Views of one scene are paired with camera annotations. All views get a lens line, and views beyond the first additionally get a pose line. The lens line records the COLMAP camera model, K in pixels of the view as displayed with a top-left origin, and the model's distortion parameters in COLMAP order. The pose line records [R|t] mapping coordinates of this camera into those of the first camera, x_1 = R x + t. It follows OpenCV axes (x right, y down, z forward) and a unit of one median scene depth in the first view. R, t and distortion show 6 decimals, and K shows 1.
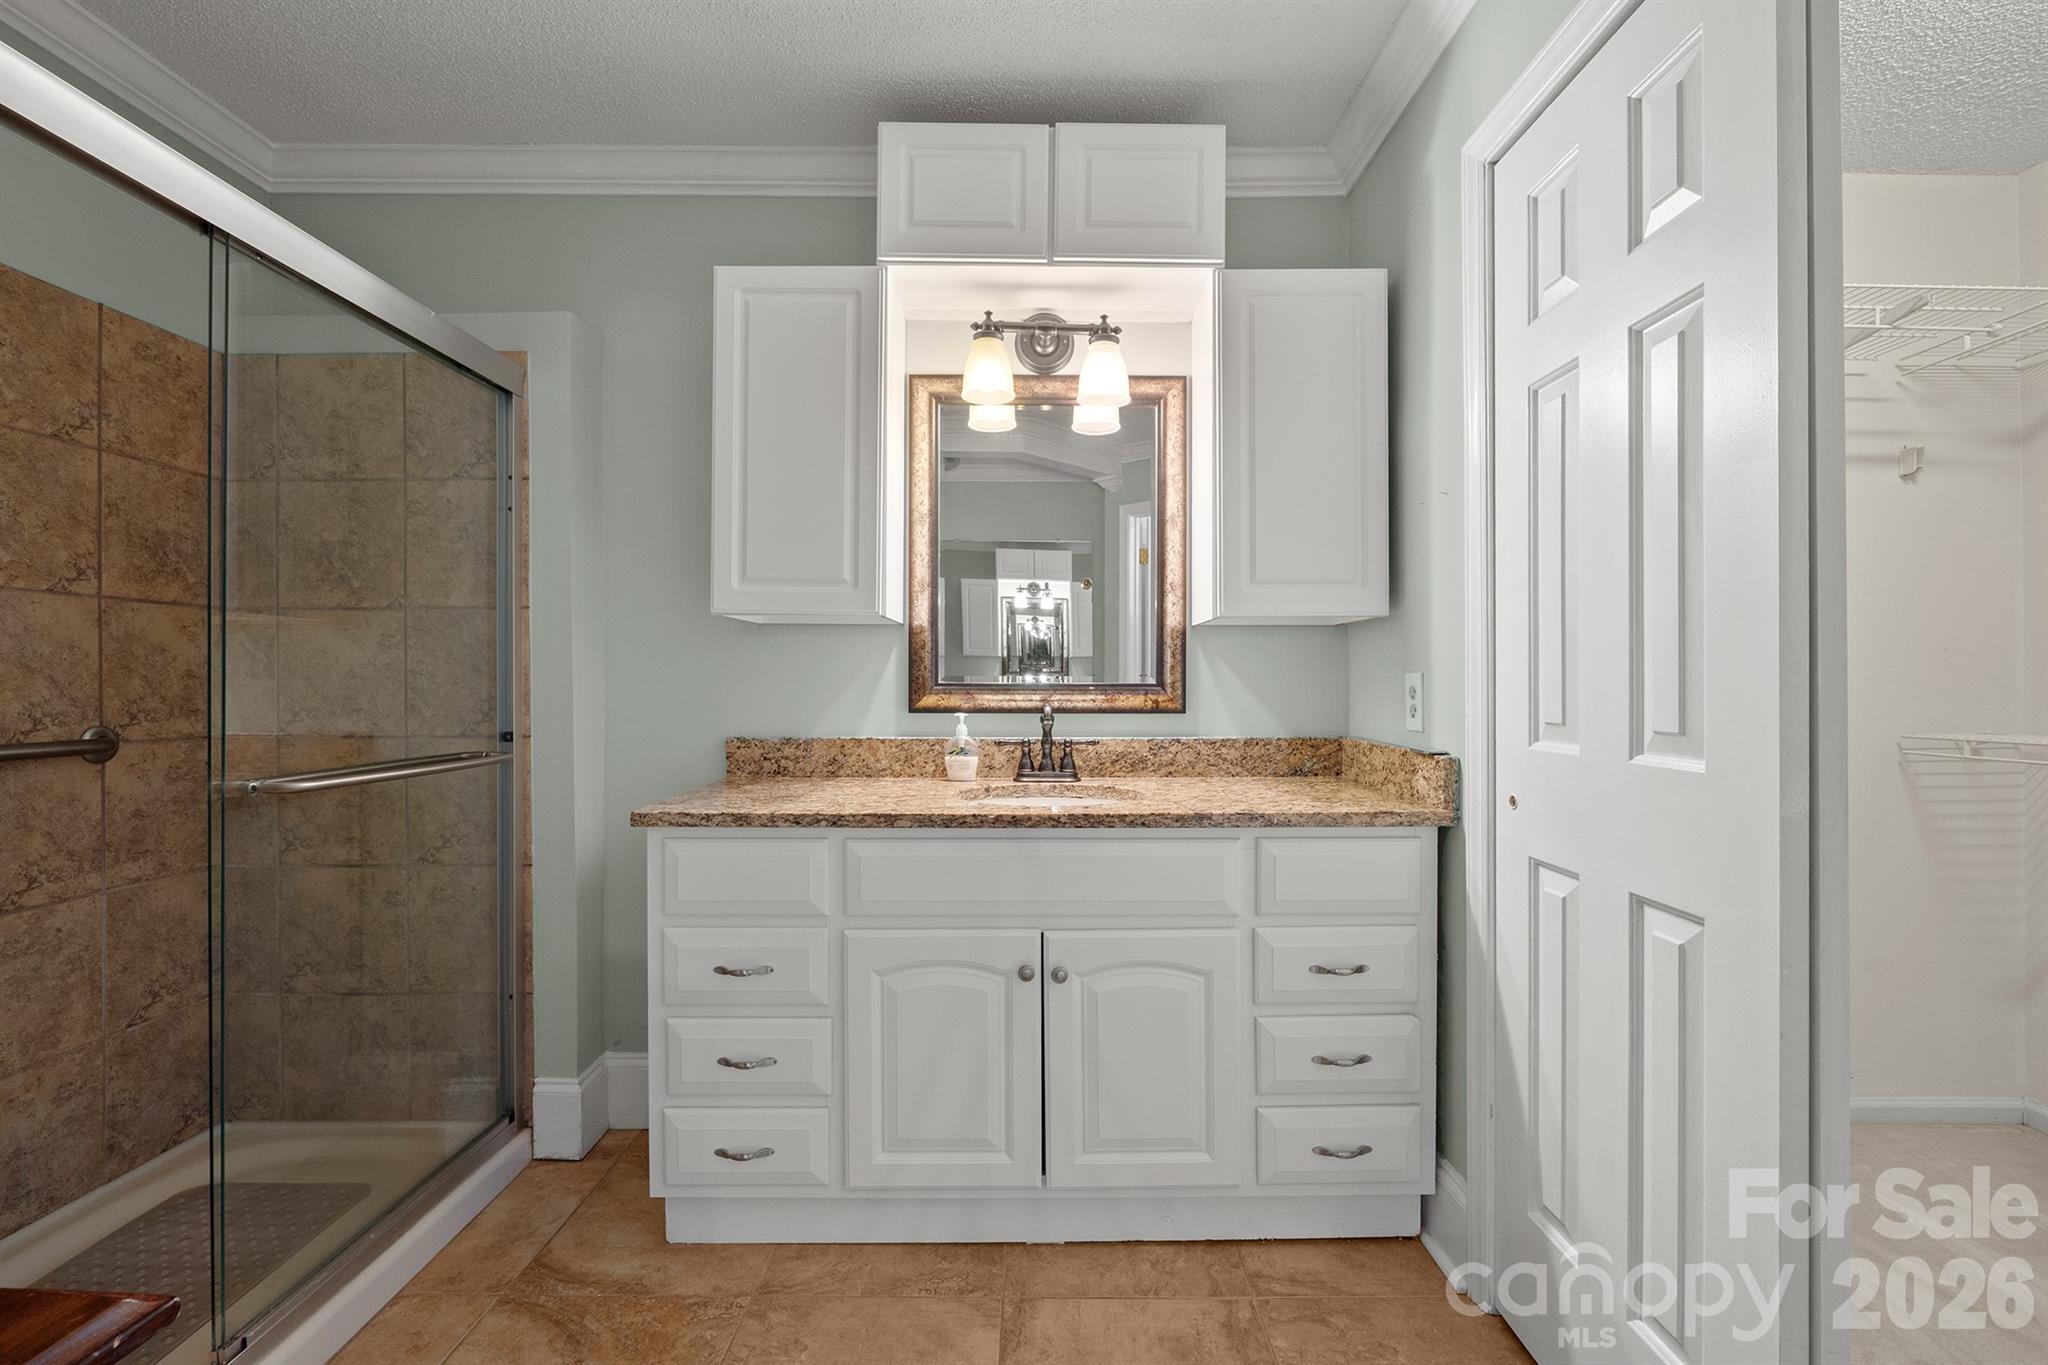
lens RADIAL K [[885.9, 0, 1024.0], [0, 885.9, 682.5], [0, 0, 1]] dist [-0.004744, -0.001071]
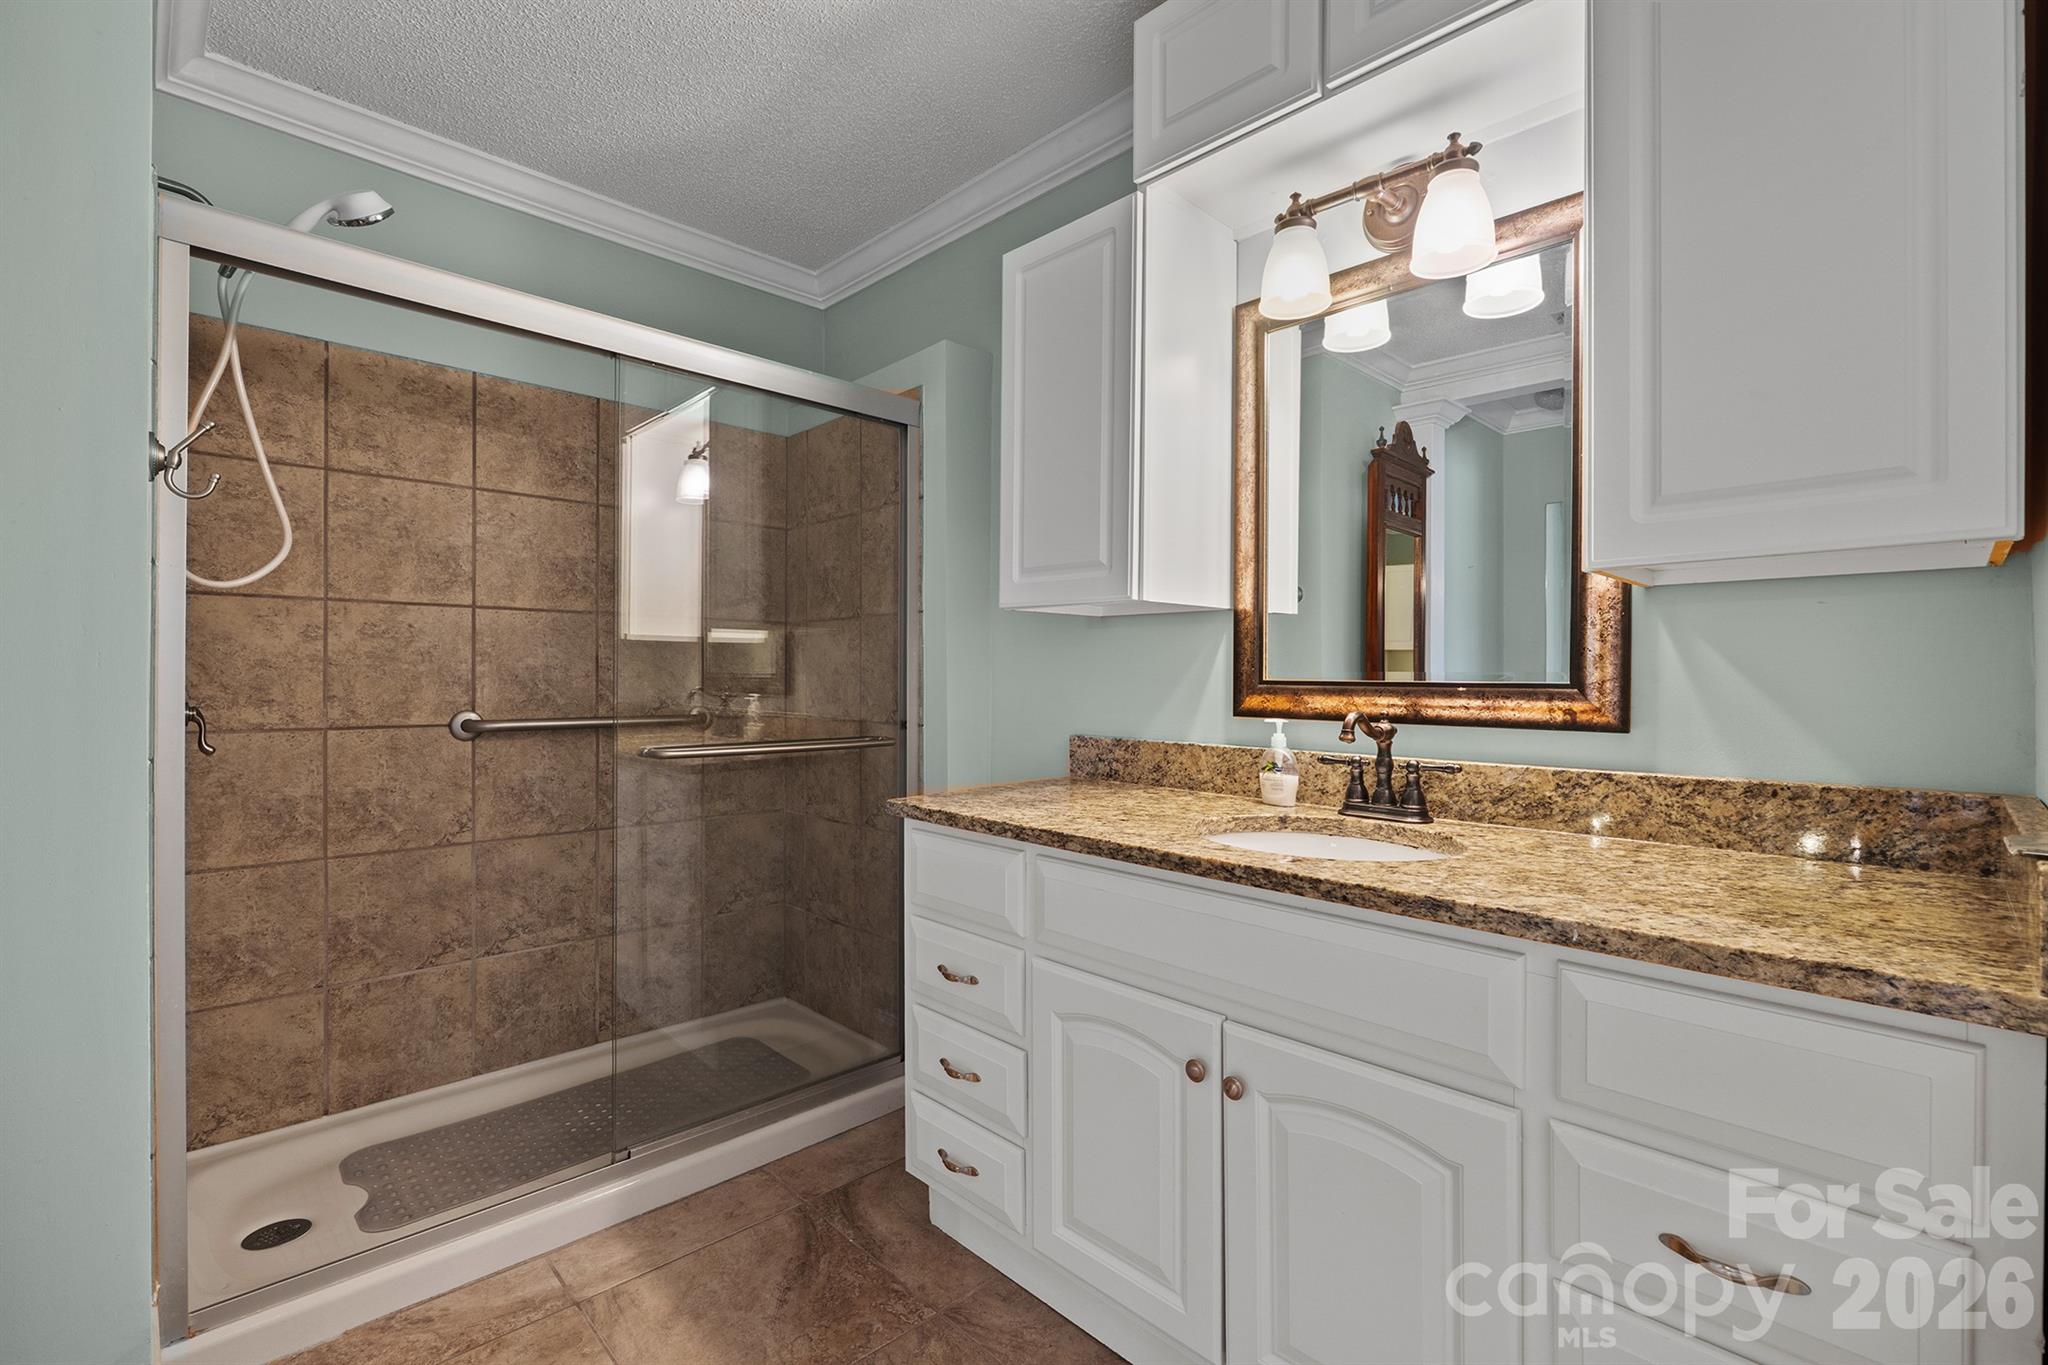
lens RADIAL K [[885.9, 0, 1024.0], [0, 885.9, 682.5], [0, 0, 1]] dist [-0.004744, -0.001071]
pose [[0.703600, 0.007362, -0.710558, 0.329424], [-0.005562, 0.999973, 0.004853, -0.000253], [0.710574, 0.000537, 0.703622, 0.288818]]
